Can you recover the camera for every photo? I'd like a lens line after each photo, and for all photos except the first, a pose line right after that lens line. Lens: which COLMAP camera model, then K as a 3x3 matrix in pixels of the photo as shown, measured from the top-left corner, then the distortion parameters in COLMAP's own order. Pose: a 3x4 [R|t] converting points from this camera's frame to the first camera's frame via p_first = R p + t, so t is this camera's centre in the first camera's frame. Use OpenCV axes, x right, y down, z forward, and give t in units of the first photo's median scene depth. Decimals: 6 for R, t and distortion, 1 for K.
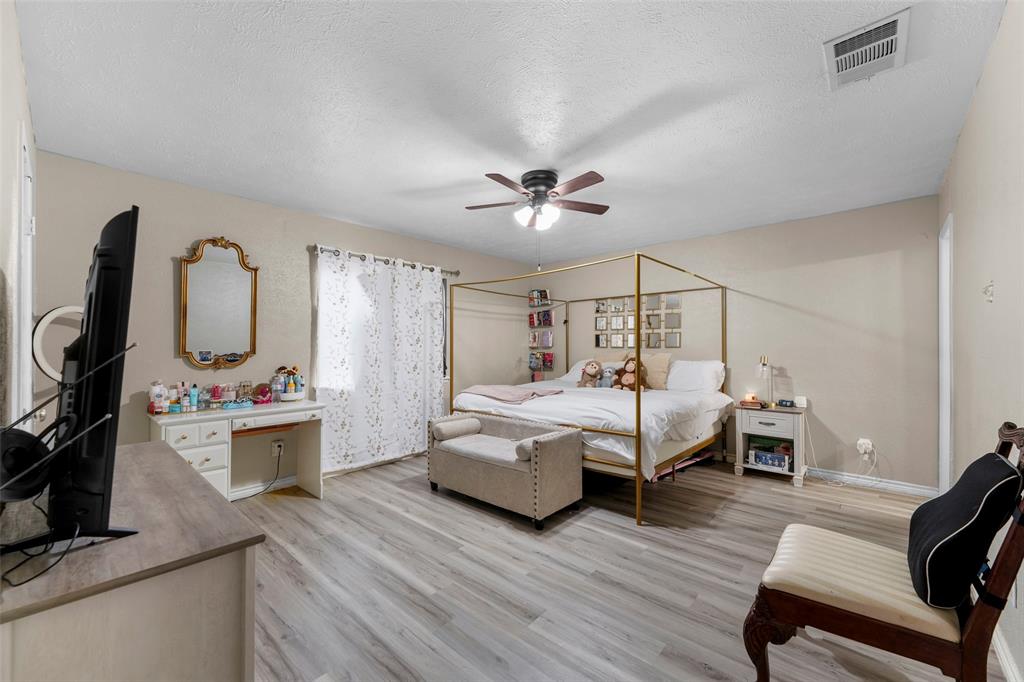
lens RADIAL K [[398.7, 0, 511.2], [0, 398.7, 350.9], [0, 0, 1]] dist [0.018092, 0.000024]
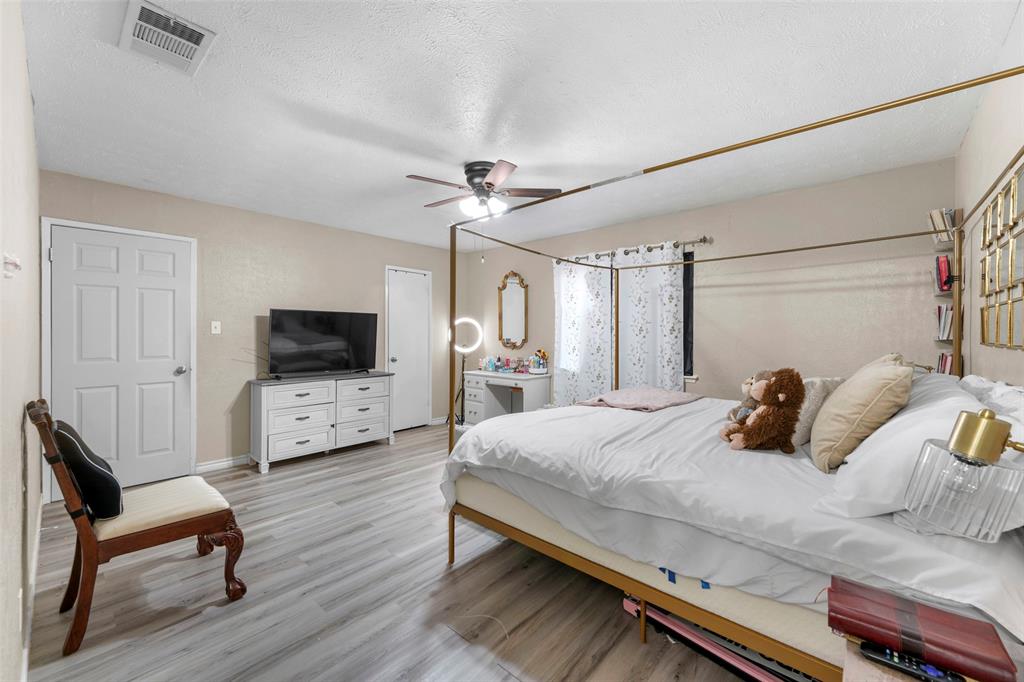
lens RADIAL K [[410.9, 0, 509.7], [0, 410.9, 341.7], [0, 0, 1]] dist [0.011593, -0.000106]
pose [[0.007667, 0.024015, -0.999682, 1.070705], [-0.008718, 0.999675, 0.023948, -0.030001], [0.999933, 0.008532, 0.007874, 1.037064]]
